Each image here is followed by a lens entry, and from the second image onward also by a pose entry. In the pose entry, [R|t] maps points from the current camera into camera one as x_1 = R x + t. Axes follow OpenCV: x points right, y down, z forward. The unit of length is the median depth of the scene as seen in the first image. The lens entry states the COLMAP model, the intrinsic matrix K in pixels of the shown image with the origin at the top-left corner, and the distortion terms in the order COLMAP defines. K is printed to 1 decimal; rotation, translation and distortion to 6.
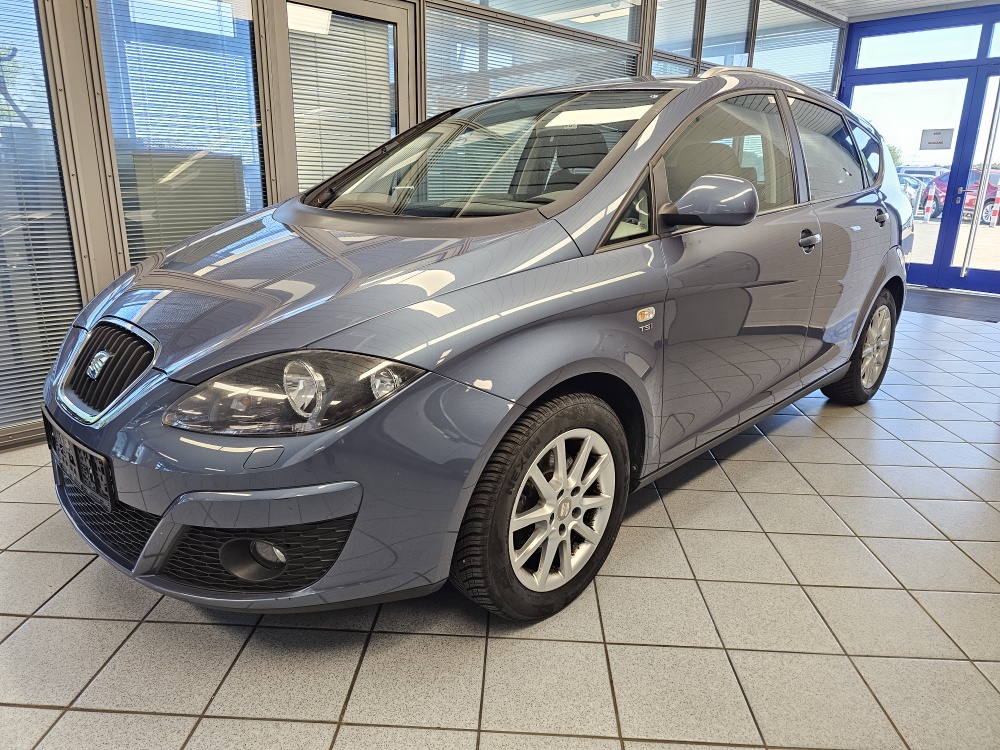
lens RADIAL K [[668.5, 0, 498.9], [0, 668.5, 360.4], [0, 0, 1]] dist [0.057119, -0.060182]
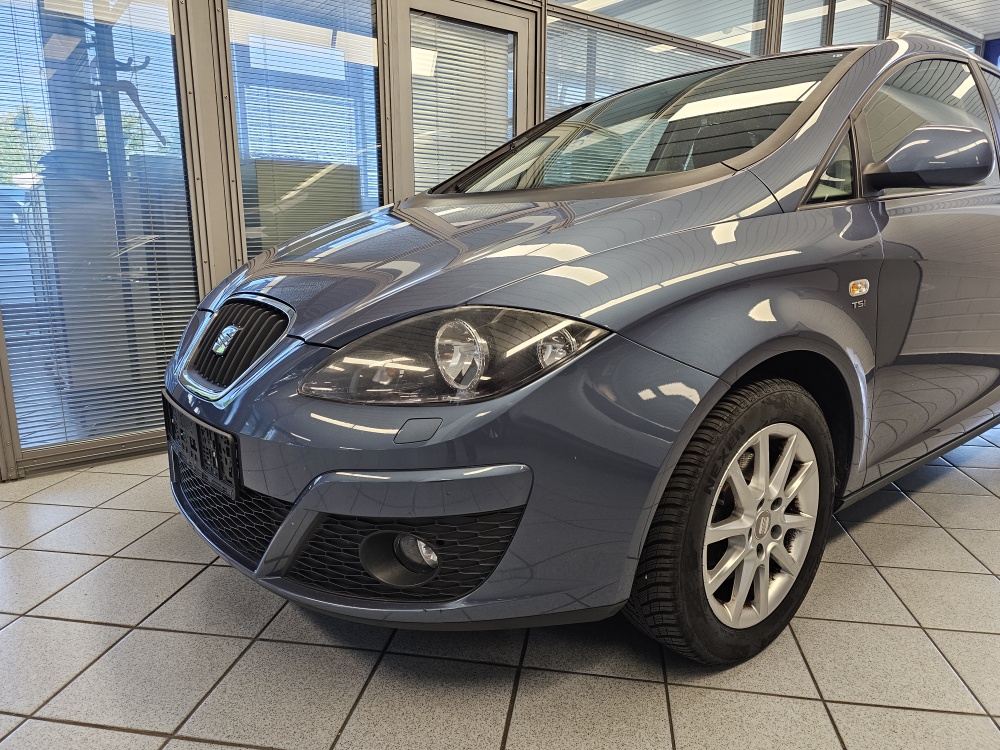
lens RADIAL K [[670.9, 0, 499.9], [0, 670.9, 362.3], [0, 0, 1]] dist [0.062424, -0.062427]
pose [[0.993475, 0.008354, -0.113747, -0.126446], [-0.017574, 0.996616, -0.080299, 0.101208], [0.112692, 0.081774, 0.990259, 0.151426]]
